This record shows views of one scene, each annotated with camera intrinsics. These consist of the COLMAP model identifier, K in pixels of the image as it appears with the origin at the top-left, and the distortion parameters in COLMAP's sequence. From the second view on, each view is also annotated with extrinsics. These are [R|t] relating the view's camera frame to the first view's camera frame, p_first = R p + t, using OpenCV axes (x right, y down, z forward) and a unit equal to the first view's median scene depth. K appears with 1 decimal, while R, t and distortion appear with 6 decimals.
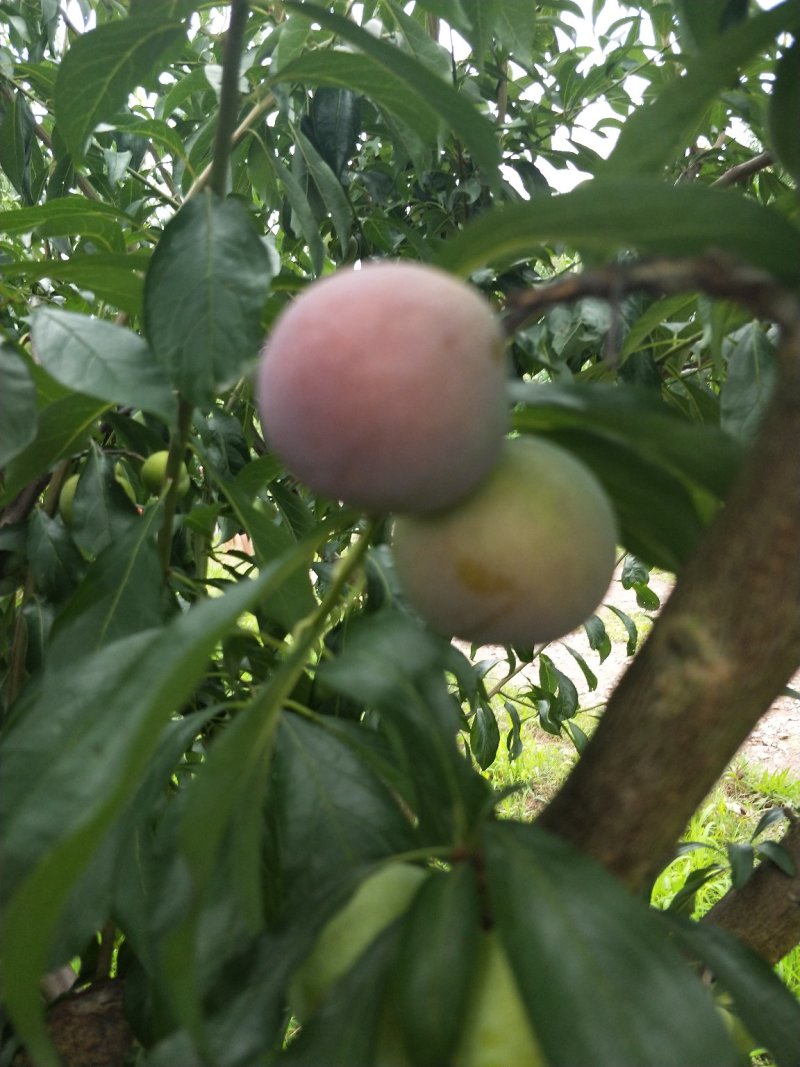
lens RADIAL K [[742.7, 0, 394.5], [0, 742.7, 536.5], [0, 0, 1]] dist [-0.040792, -0.003994]
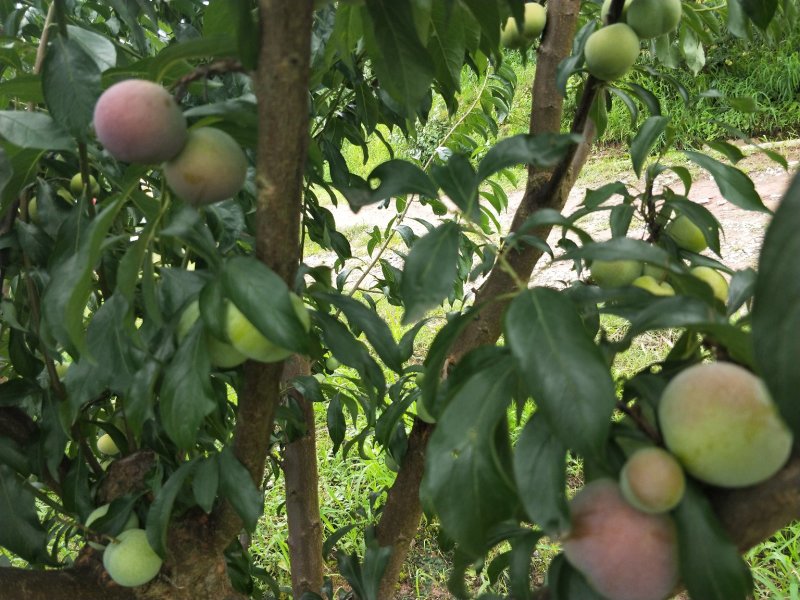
lens RADIAL K [[556.9, 0, 400.0], [0, 556.9, 300.0], [0, 0, 1]] dist [-0.040792, -0.003994]
pose [[0.957776, -0.248604, 0.144436, 0.265878], [0.219880, 0.957012, 0.189156, 0.161799], [-0.185252, -0.149411, 0.971266, -0.783480]]
